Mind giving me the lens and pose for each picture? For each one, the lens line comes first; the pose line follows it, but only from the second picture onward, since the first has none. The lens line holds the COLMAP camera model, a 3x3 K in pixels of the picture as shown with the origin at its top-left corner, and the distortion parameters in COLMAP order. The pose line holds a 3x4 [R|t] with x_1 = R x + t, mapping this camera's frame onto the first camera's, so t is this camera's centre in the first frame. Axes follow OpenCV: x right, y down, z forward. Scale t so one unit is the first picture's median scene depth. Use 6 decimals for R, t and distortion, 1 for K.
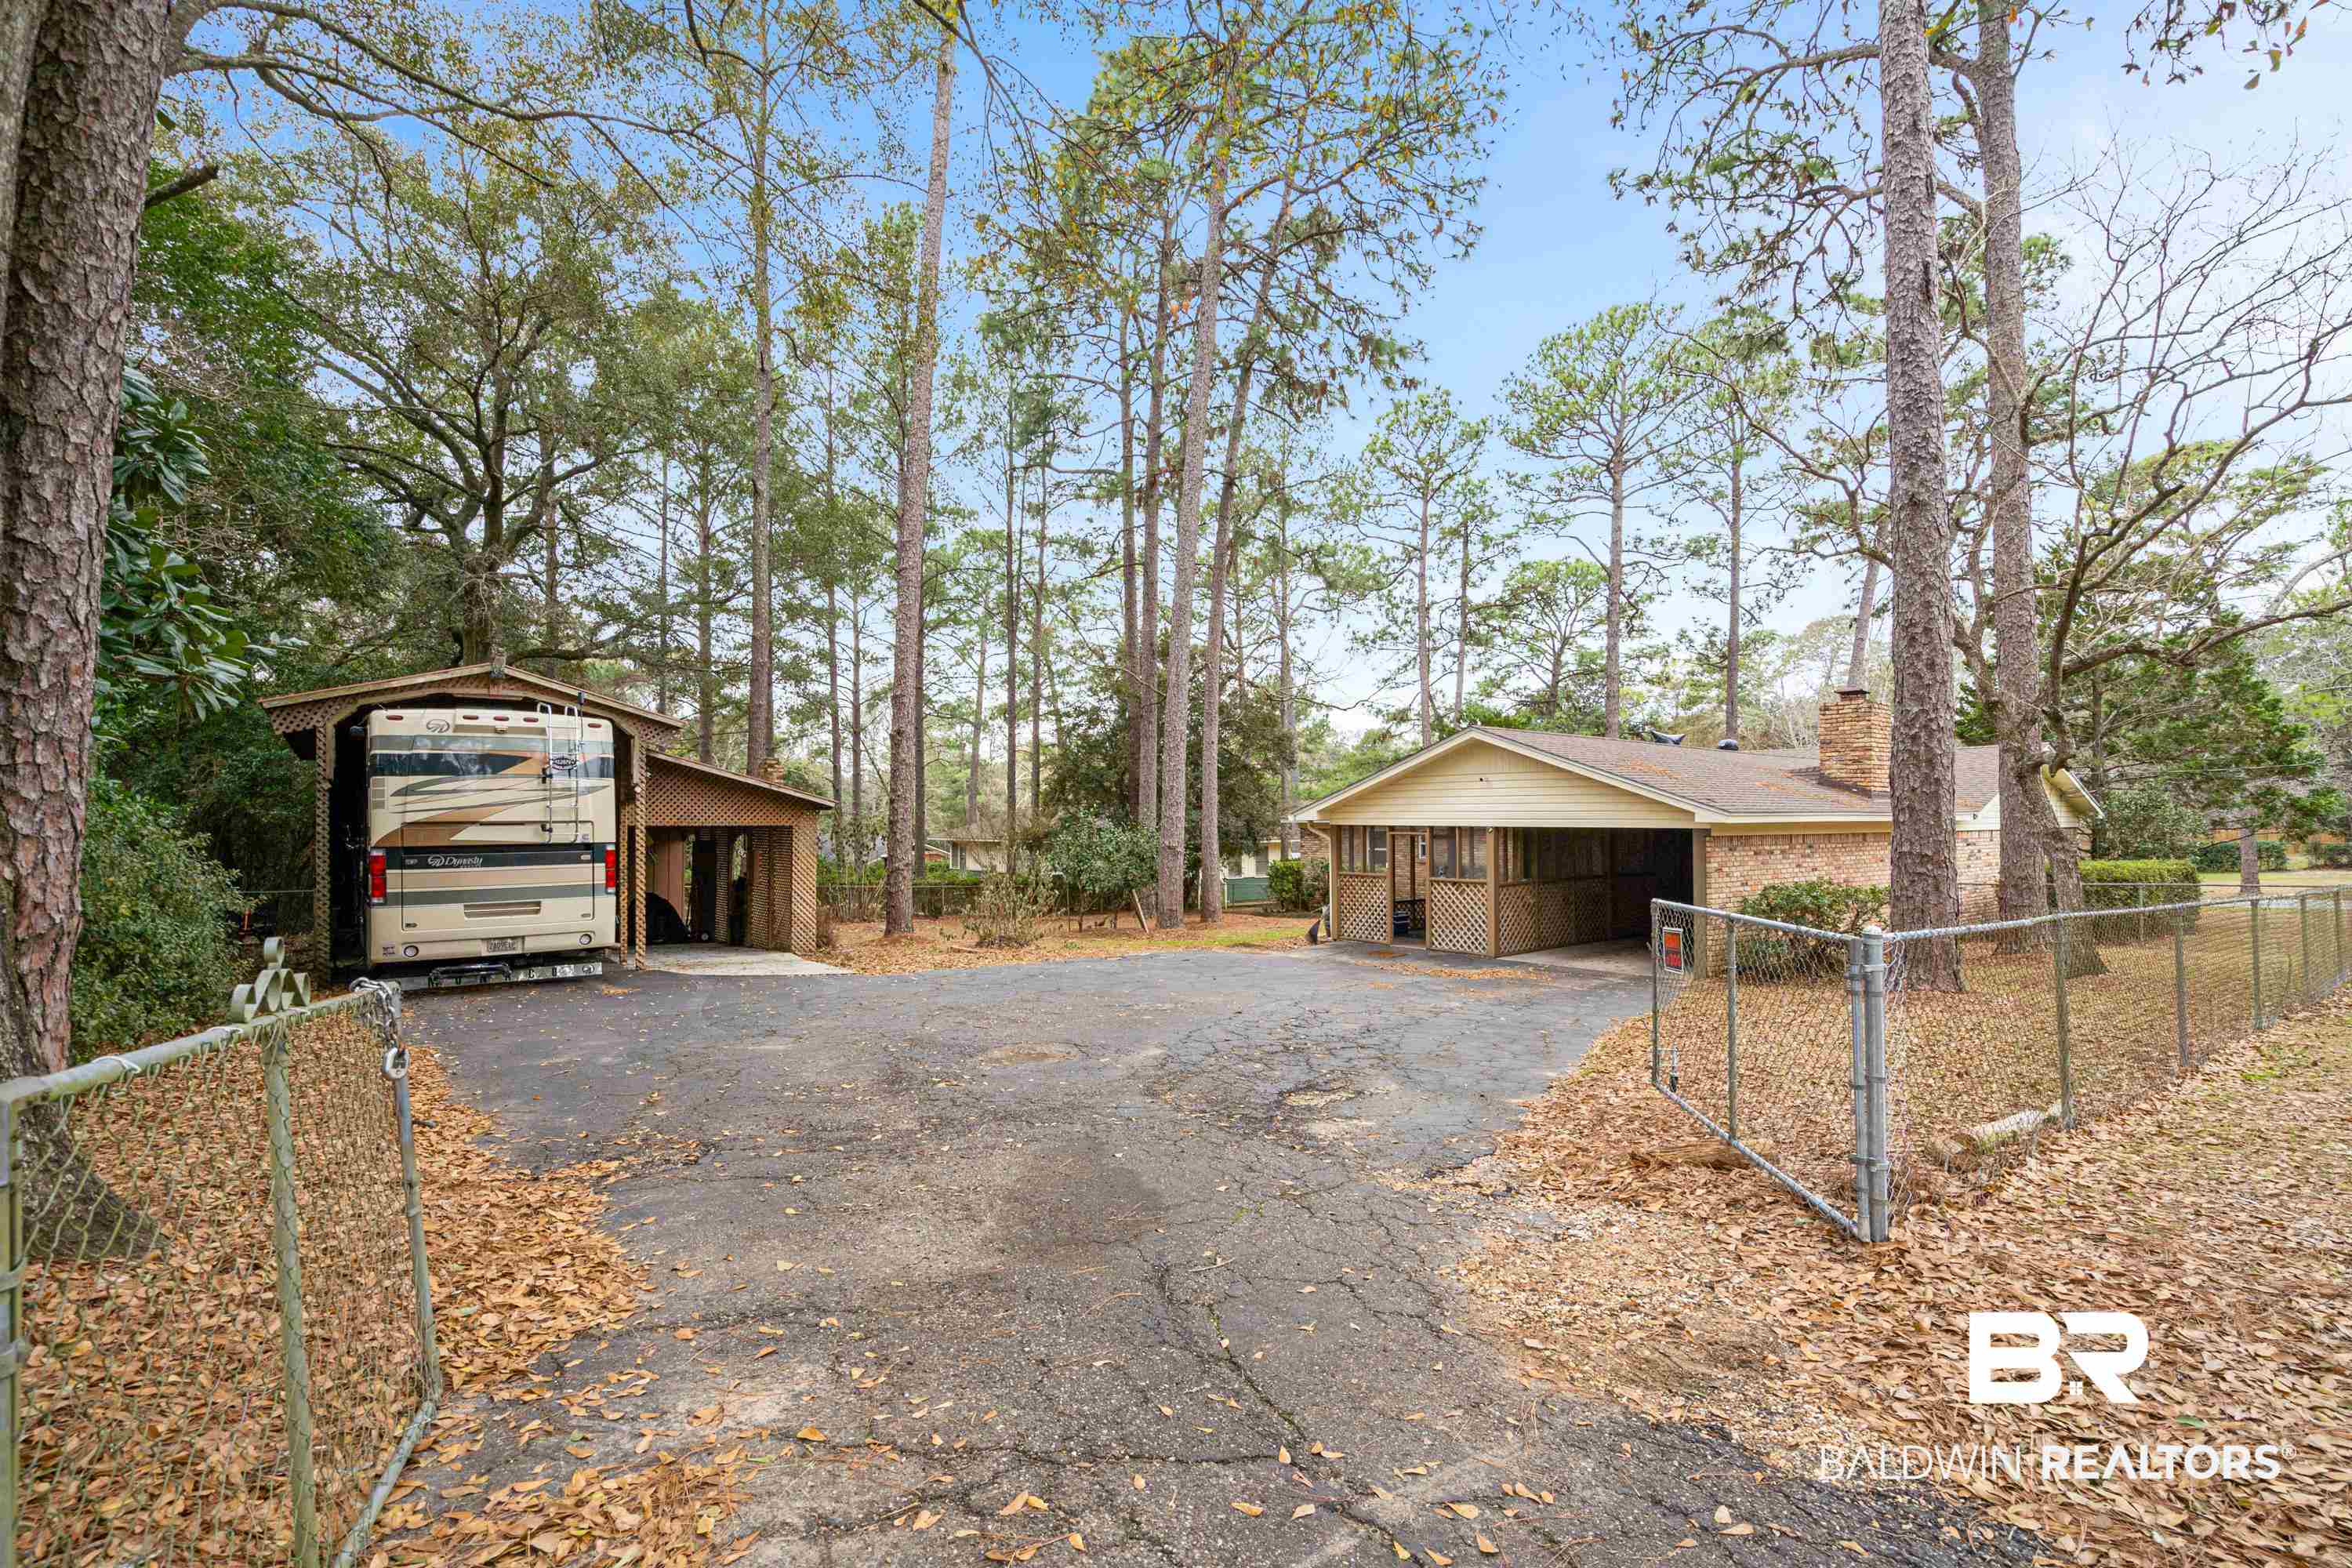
lens RADIAL K [[1078.6, 0, 1179.4], [0, 1078.6, 782.0], [0, 0, 1]] dist [-0.000751, 0.000717]
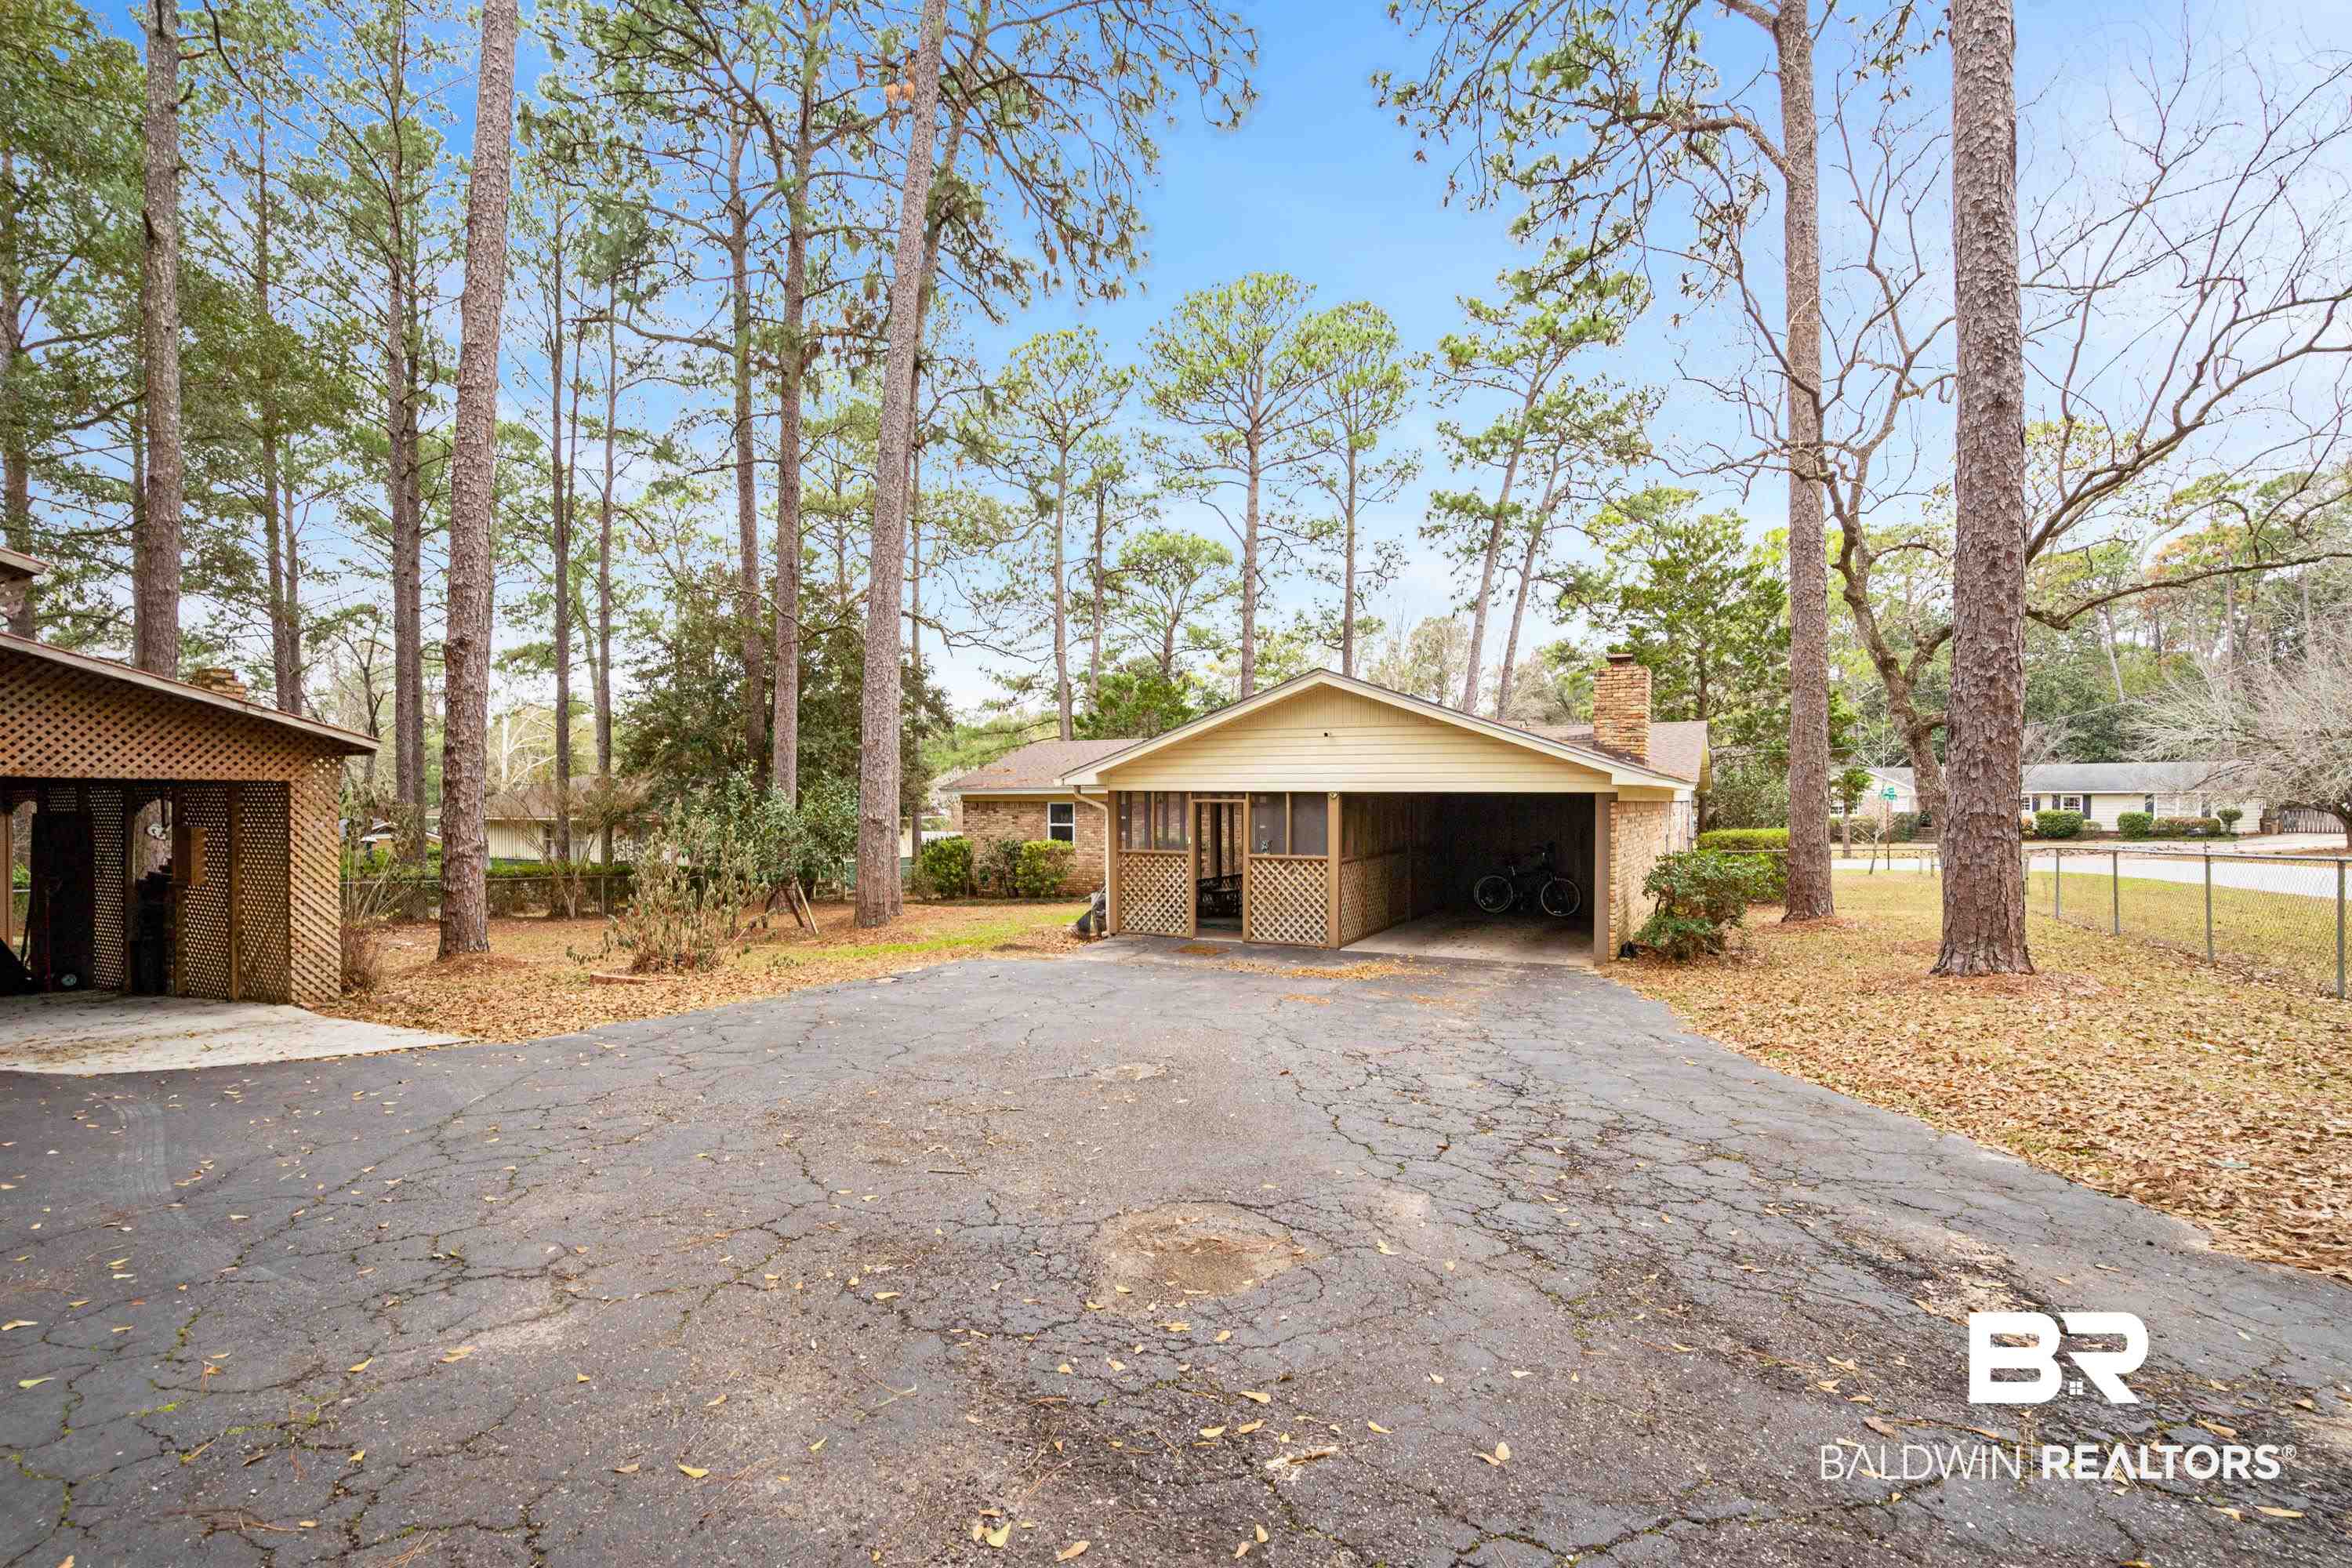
lens RADIAL K [[1078.6, 0, 1175.5], [0, 1078.6, 806.1], [0, 0, 1]] dist [-0.000751, 0.000717]
pose [[0.914462, 0.000788, 0.404671, -0.082948], [-0.017467, 0.999143, 0.037527, 0.012197], [-0.404294, -0.041385, 0.913692, 0.150160]]
